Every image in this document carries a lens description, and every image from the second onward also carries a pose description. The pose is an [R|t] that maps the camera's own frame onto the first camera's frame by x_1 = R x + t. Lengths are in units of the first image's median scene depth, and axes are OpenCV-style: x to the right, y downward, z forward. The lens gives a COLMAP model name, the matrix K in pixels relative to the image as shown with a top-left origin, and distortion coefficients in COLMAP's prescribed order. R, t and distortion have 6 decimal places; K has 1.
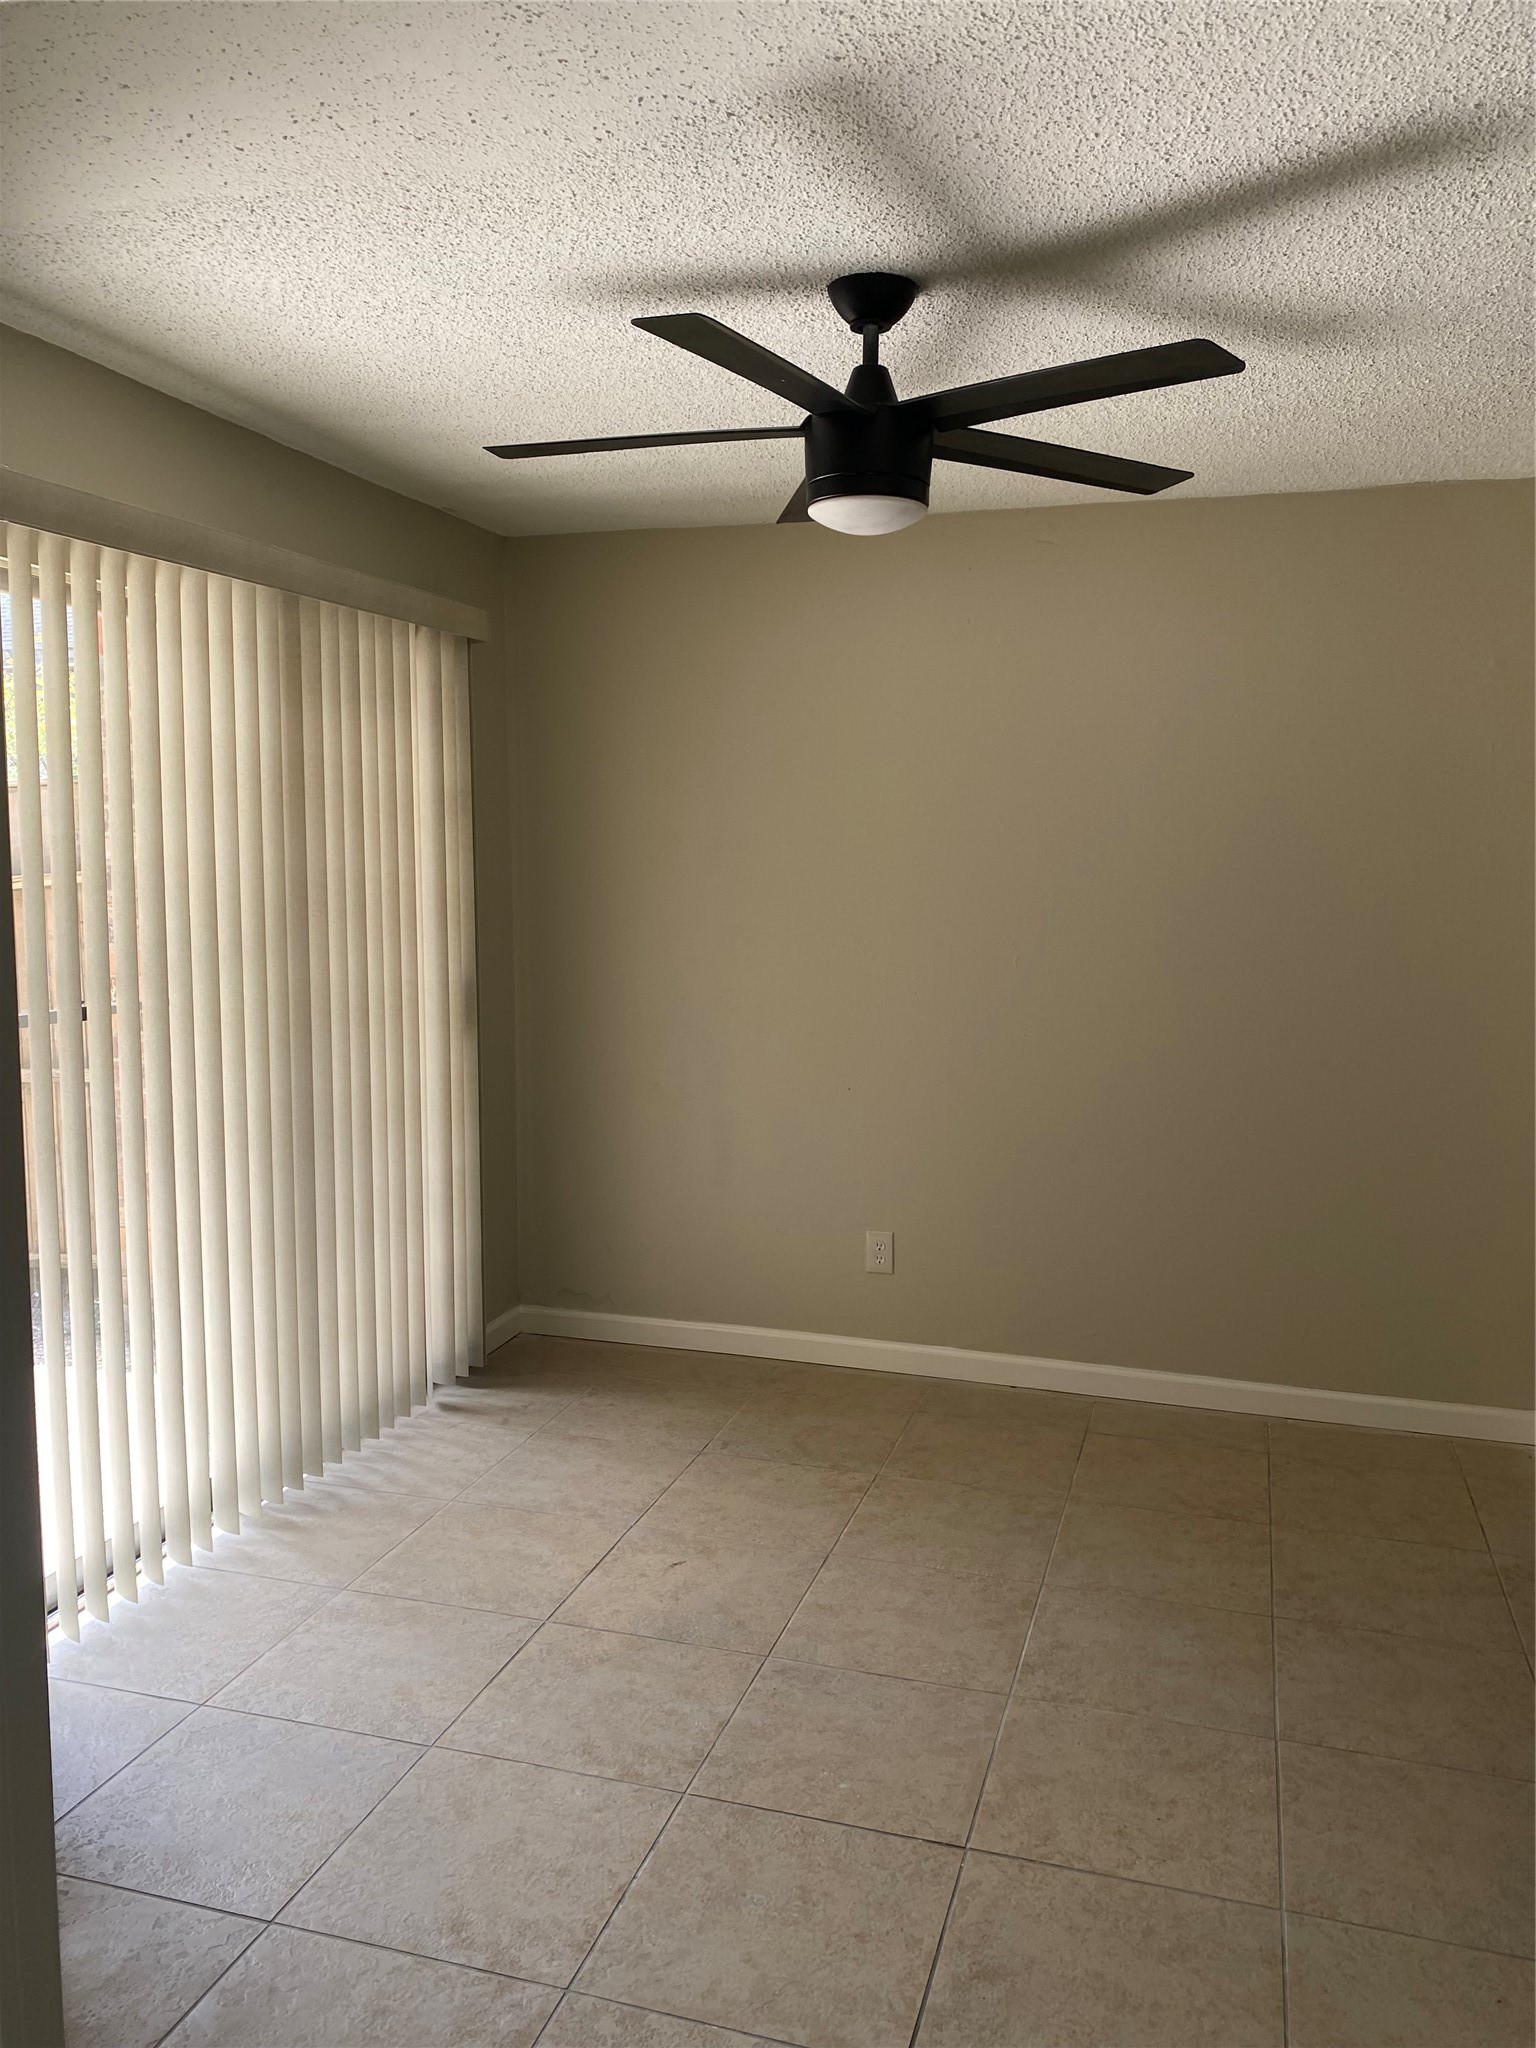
lens RADIAL K [[1529.3, 0, 786.1], [0, 1529.3, 1024.9], [0, 0, 1]] dist [0.022701, -0.030536]
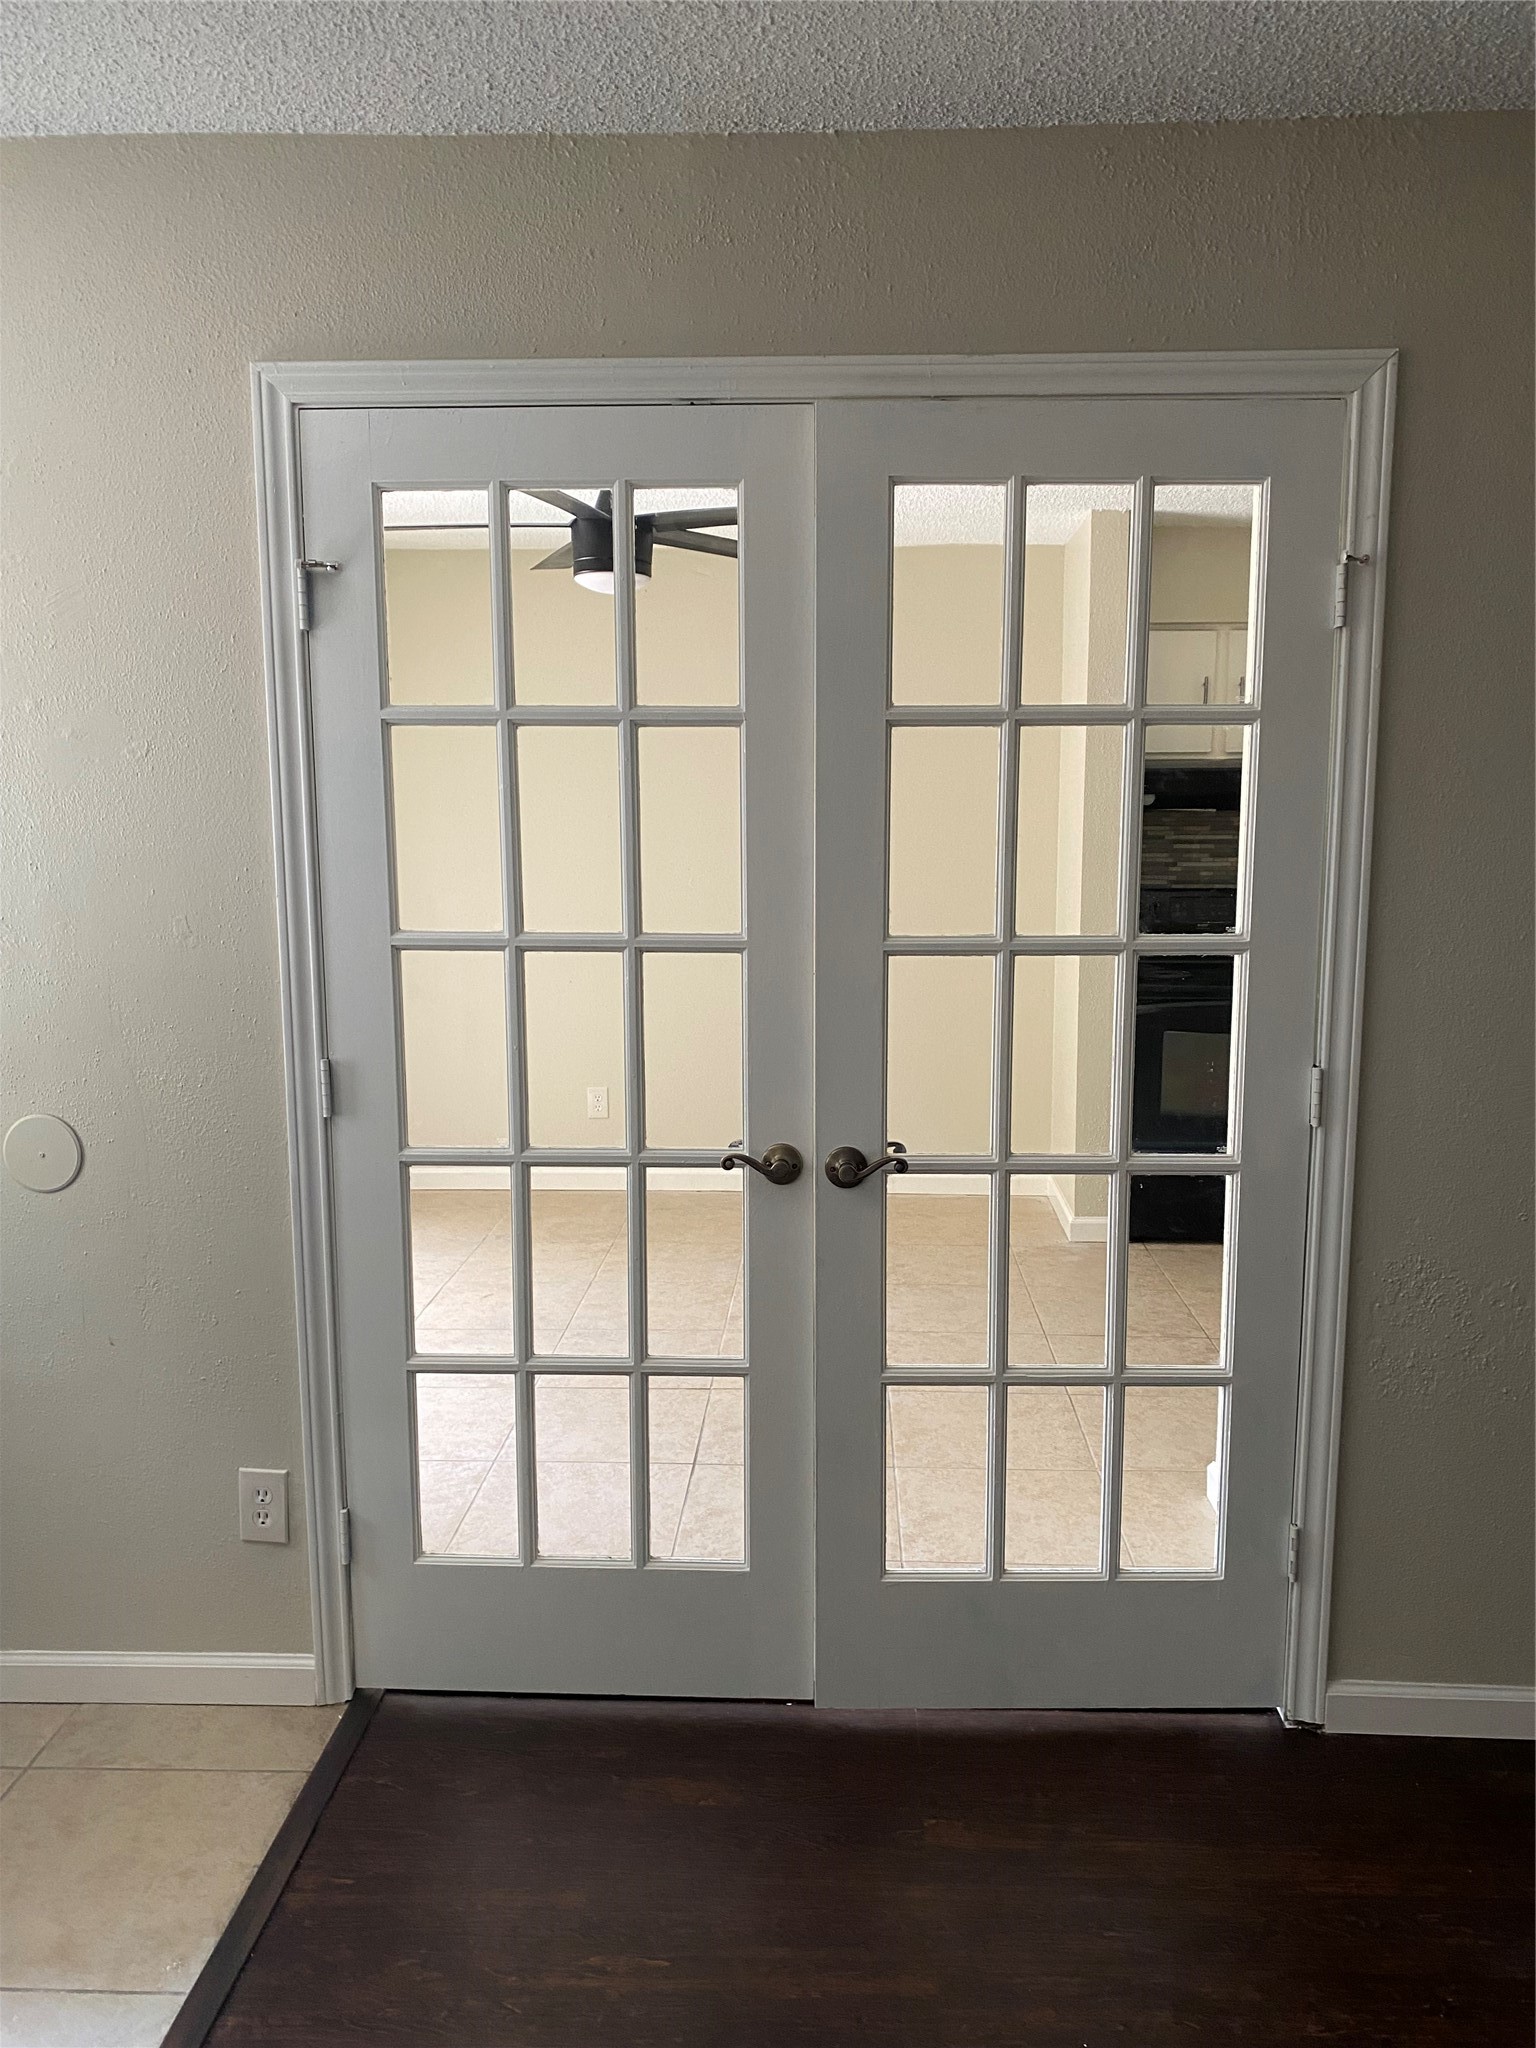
lens RADIAL K [[1529.3, 0, 765.3], [0, 1529.3, 1018.7], [0, 0, 1]] dist [0.022701, -0.030536]
pose [[0.970932, -0.026470, 0.237886, -0.160603], [0.021910, 0.999522, 0.021792, 0.066729], [-0.238350, -0.015947, 0.971048, -0.484697]]
